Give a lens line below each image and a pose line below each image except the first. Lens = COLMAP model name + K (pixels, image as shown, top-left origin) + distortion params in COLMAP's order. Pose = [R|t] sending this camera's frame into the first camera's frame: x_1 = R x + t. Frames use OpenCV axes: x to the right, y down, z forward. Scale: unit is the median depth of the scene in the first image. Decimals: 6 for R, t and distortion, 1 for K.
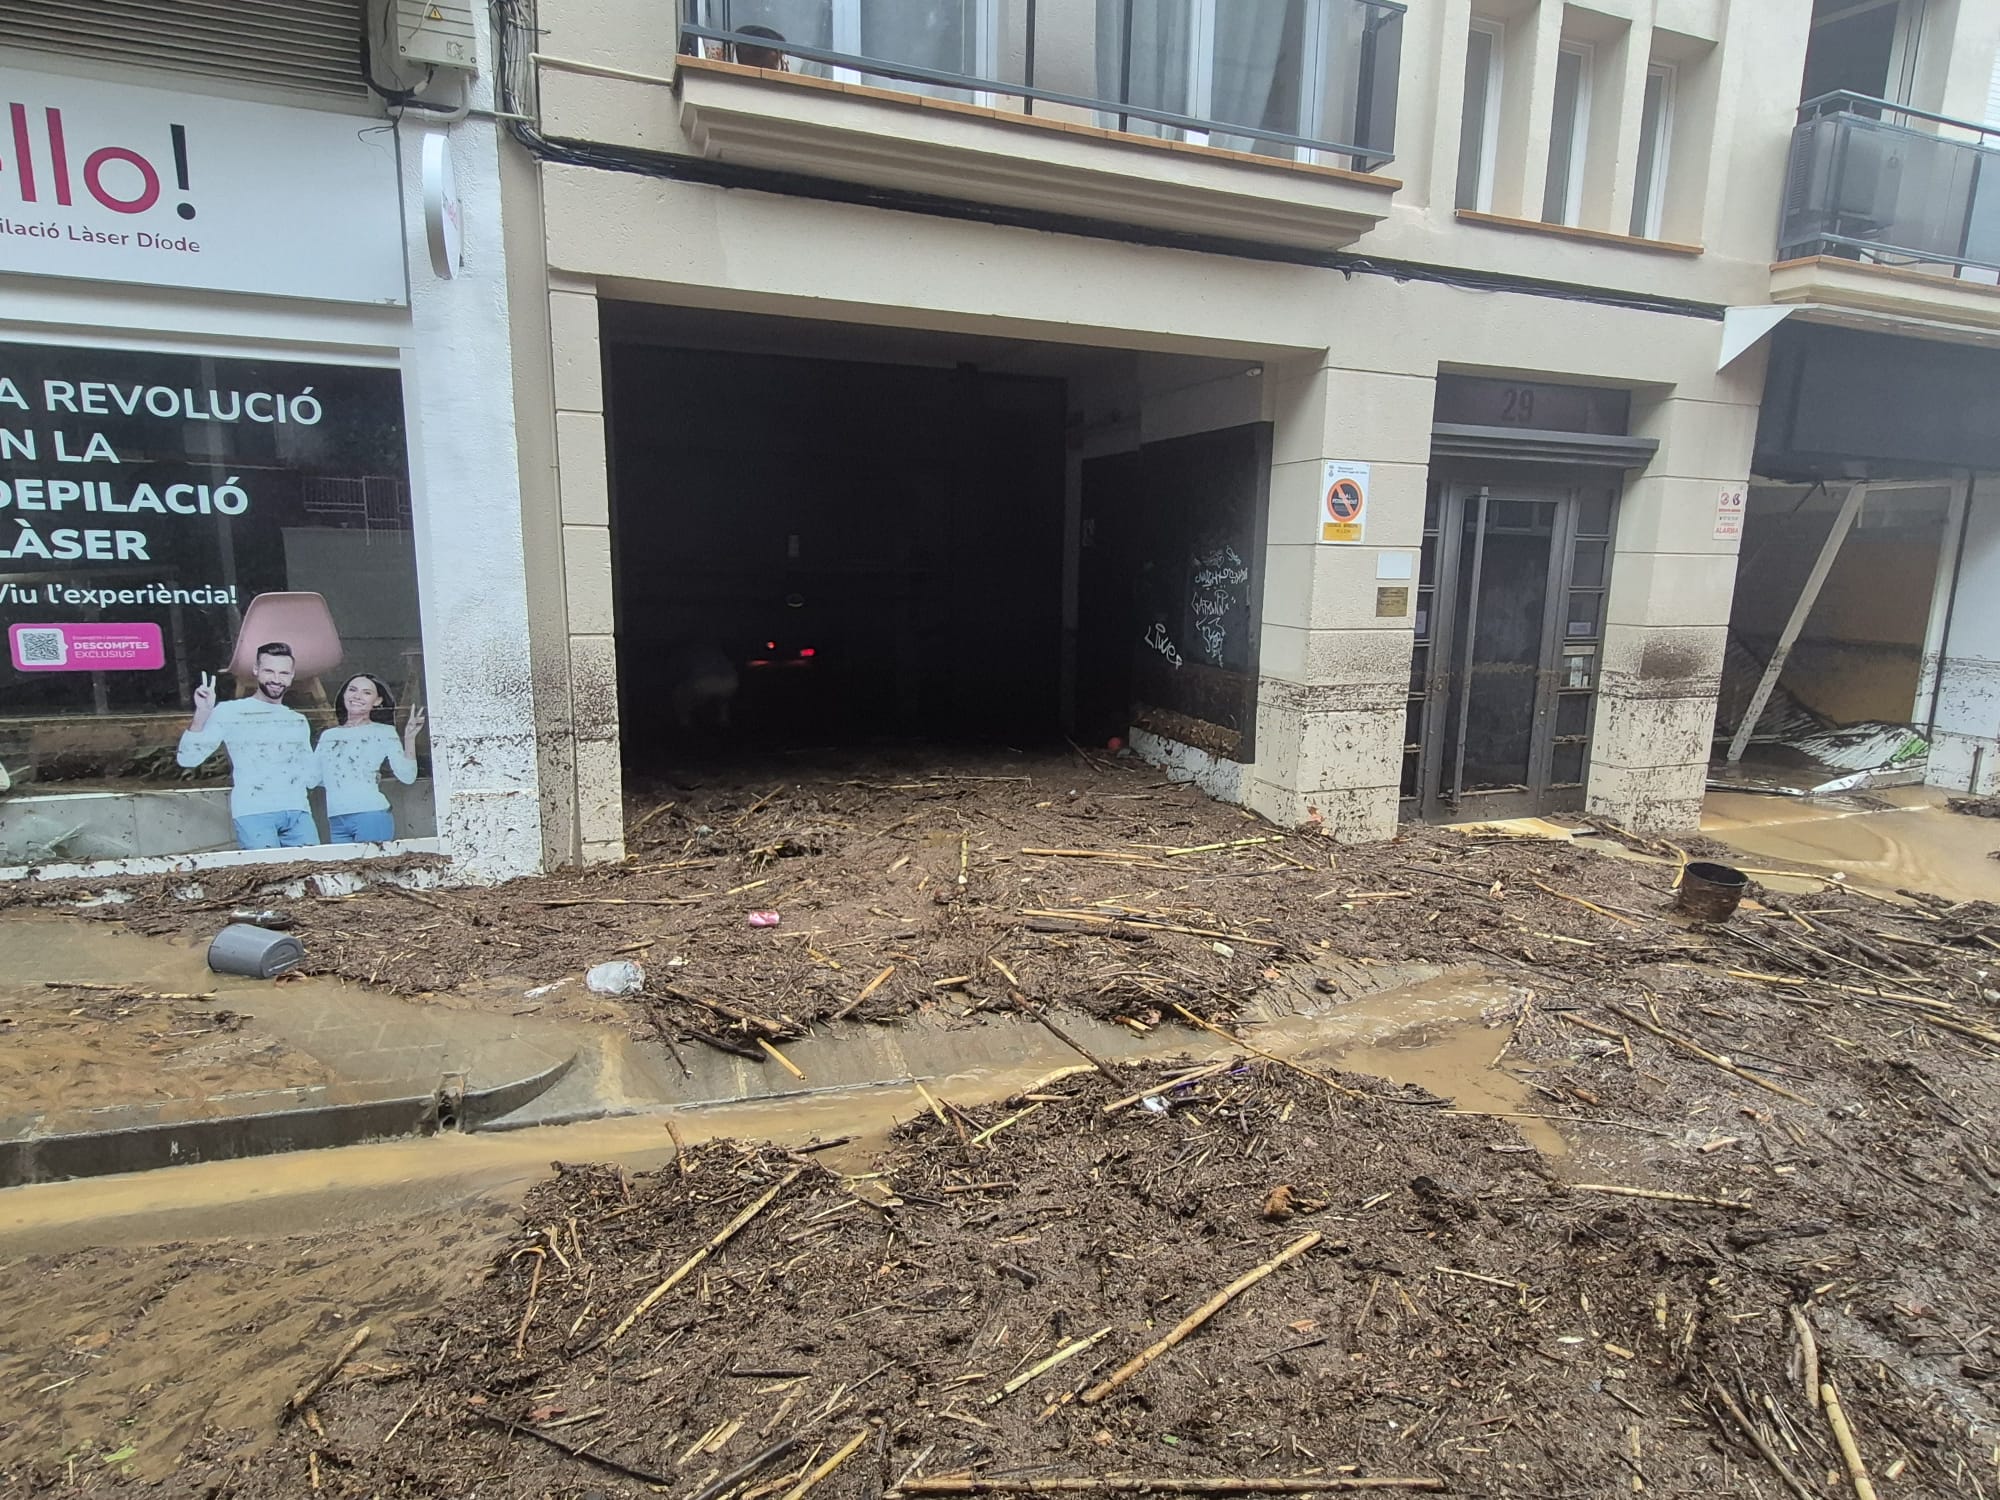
lens RADIAL K [[1075.4, 0, 1014.4], [0, 1075.4, 746.9], [0, 0, 1]] dist [0.000789, -0.002141]
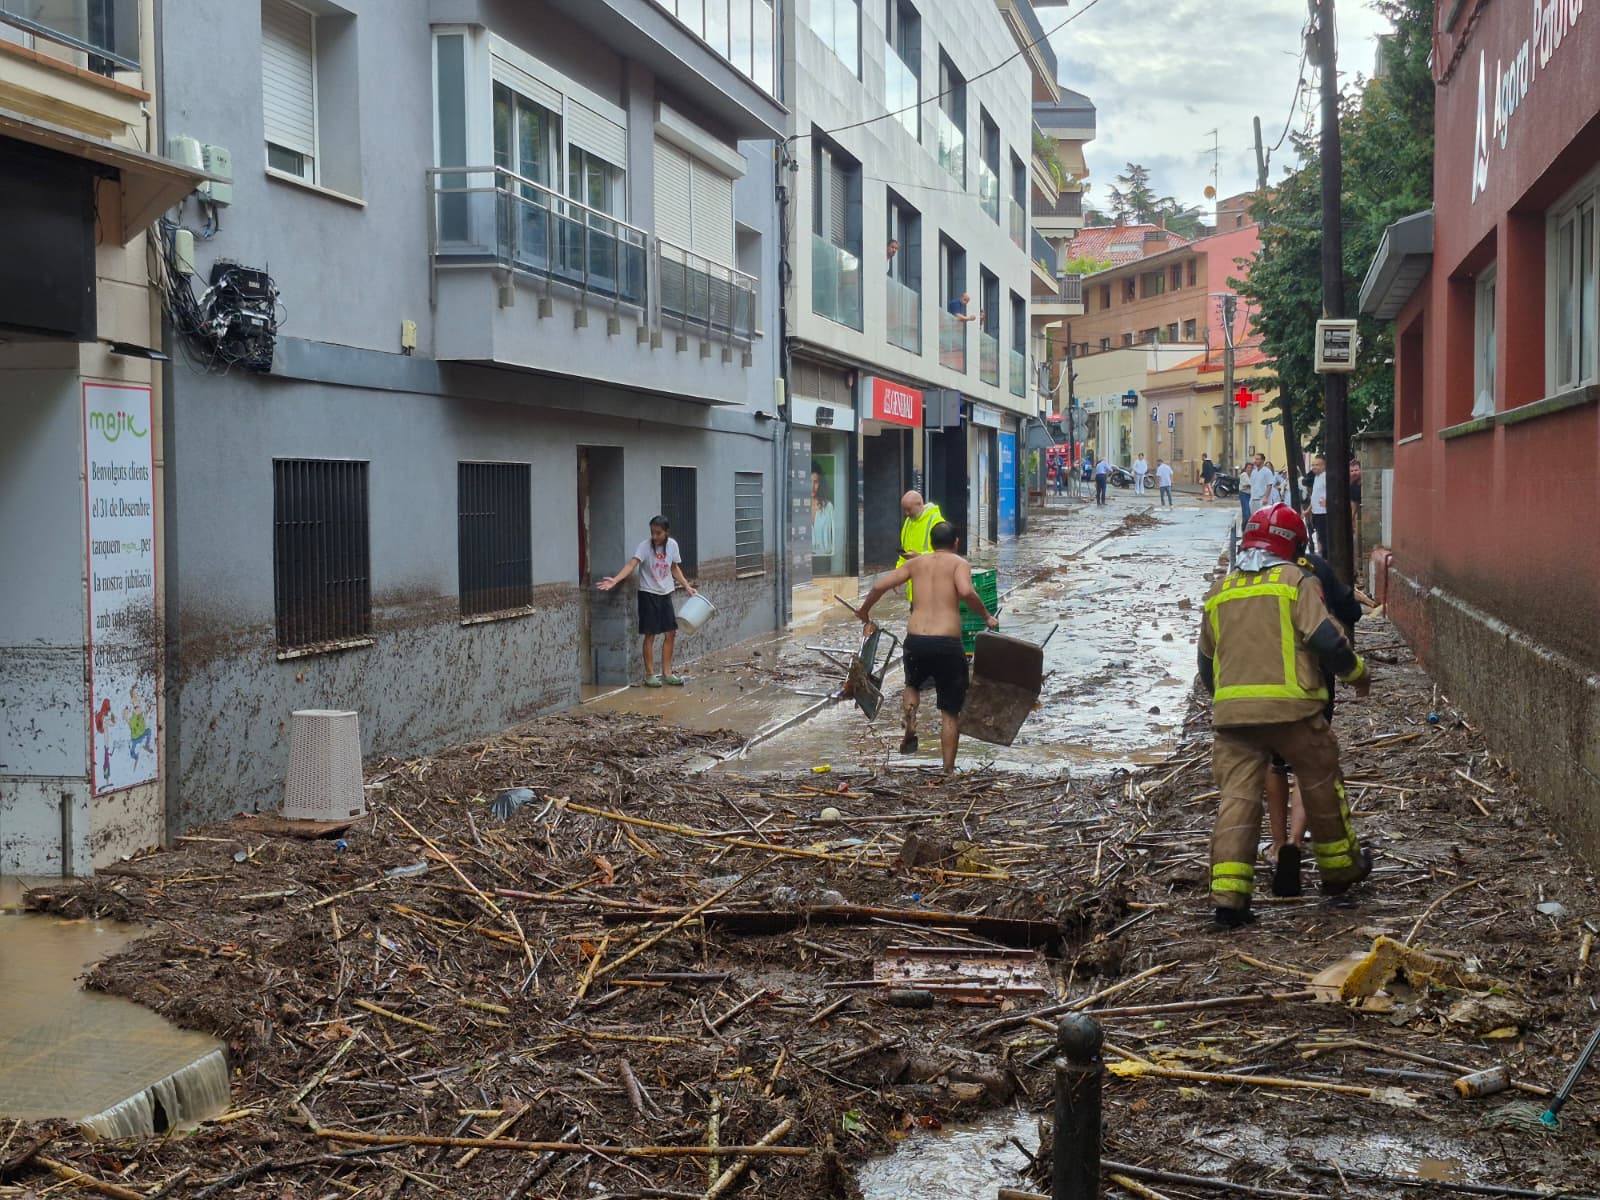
lens RADIAL K [[2189.2, 0, 776.6], [0, 2189.2, 595.8], [0, 0, 1]] dist [0.163587, -0.289450]
pose [[0.537808, -0.060277, 0.840910, 0.130344], [0.166799, 0.985332, -0.036048, 0.002443], [-0.826402, 0.159650, 0.539974, 0.016487]]
